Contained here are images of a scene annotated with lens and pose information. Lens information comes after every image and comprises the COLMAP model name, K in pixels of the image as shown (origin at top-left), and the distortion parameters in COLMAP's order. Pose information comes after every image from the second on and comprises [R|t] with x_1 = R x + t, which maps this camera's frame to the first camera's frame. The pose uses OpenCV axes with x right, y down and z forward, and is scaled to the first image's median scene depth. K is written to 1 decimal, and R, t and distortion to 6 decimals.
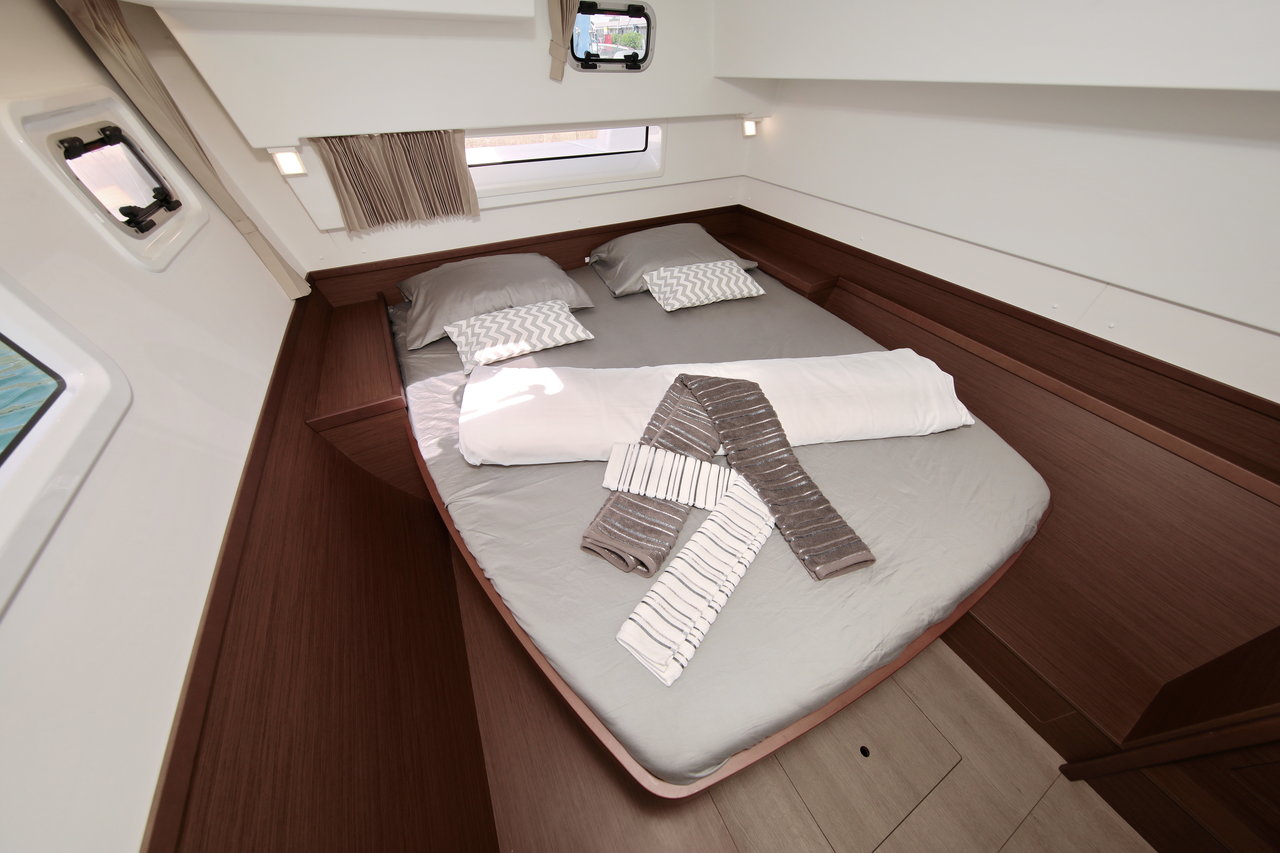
lens RADIAL K [[391.6, 0, 647.3], [0, 391.6, 422.8], [0, 0, 1]] dist [-0.000740, -0.000100]
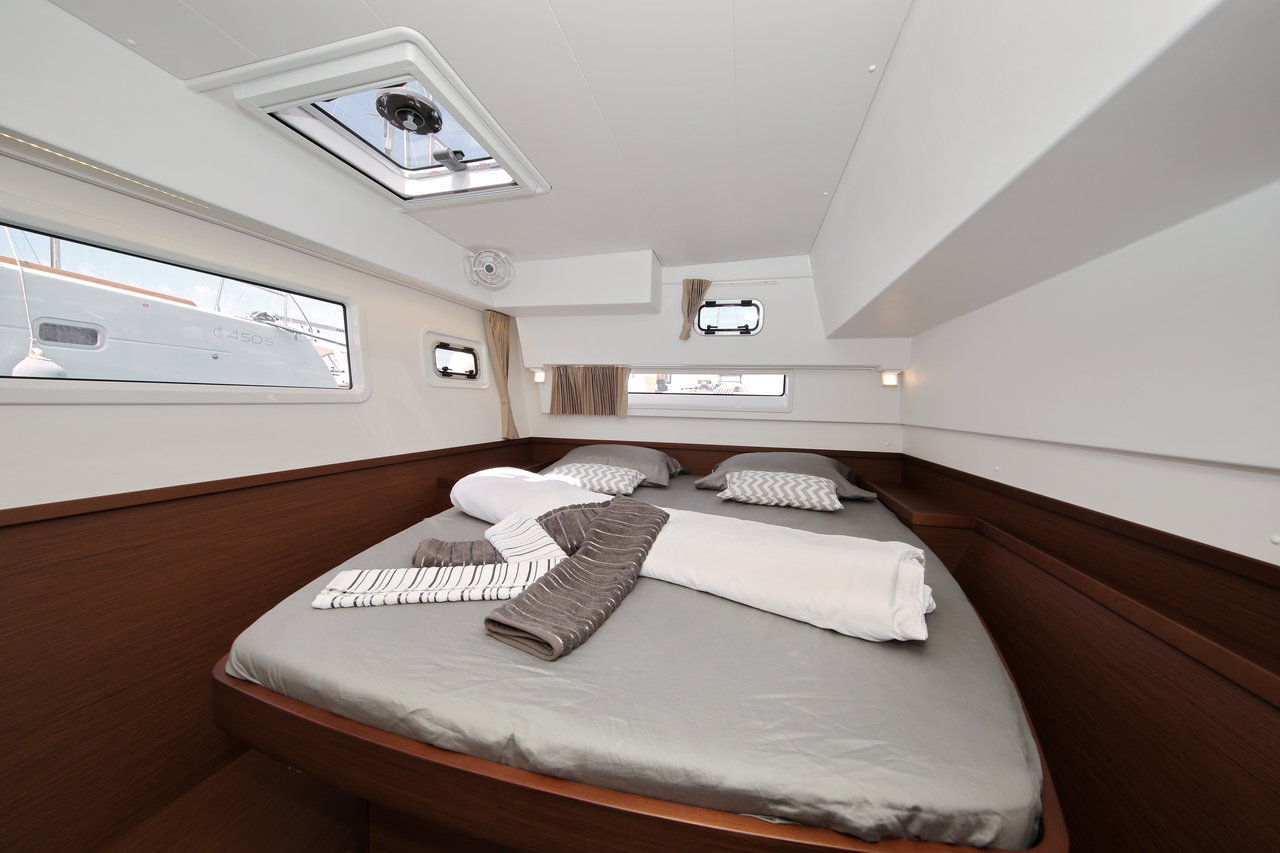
lens RADIAL K [[409.6, 0, 637.8], [0, 409.6, 422.6], [0, 0, 1]] dist [0.002431, -0.001082]
pose [[0.736640, 0.043444, -0.674889, 0.696421], [-0.469647, 0.750917, -0.464281, 0.177570], [0.486615, 0.658967, 0.573558, 0.209093]]
